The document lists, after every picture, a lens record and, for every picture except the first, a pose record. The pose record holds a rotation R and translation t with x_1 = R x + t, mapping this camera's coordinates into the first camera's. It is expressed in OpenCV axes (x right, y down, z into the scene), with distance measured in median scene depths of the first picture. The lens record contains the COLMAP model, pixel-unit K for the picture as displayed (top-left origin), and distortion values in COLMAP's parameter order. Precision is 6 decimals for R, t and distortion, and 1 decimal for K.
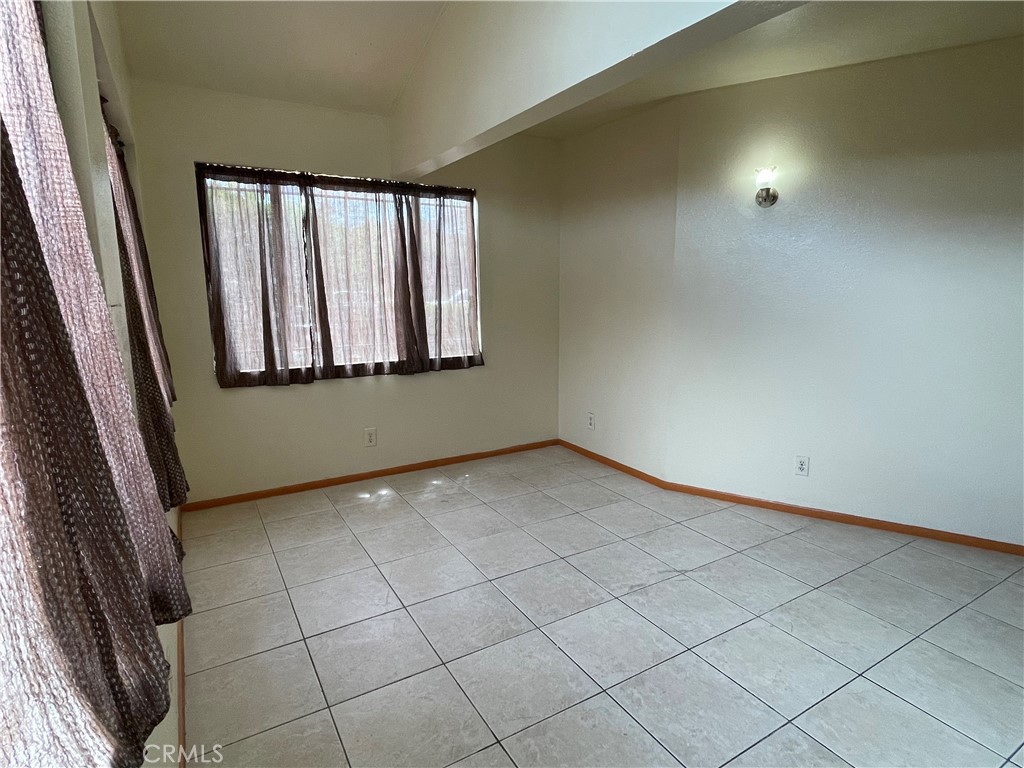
lens RADIAL K [[543.1, 0, 513.9], [0, 543.1, 382.2], [0, 0, 1]] dist [-0.001366, -0.000060]
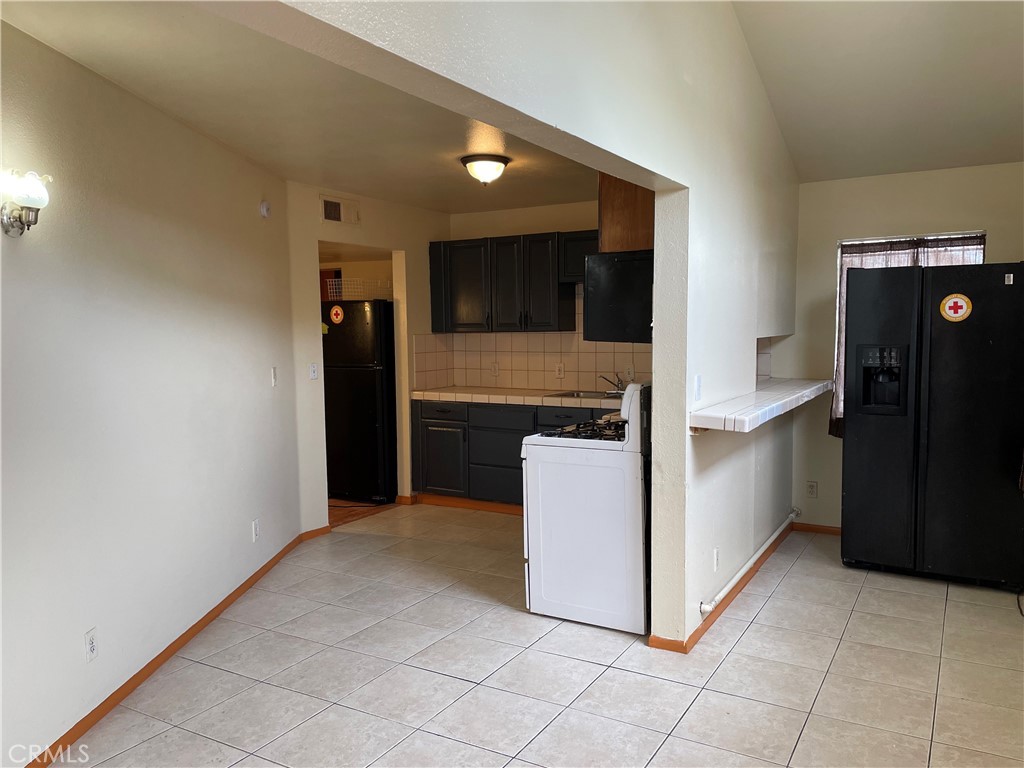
lens RADIAL K [[782.1, 0, 516.1], [0, 782.1, 389.0], [0, 0, 1]] dist [0.001281, -0.001453]
pose [[-0.483934, -0.050535, 0.873644, -0.654278], [0.179134, 0.971471, 0.155420, -0.250560], [-0.856574, 0.231712, -0.461076, 1.235046]]
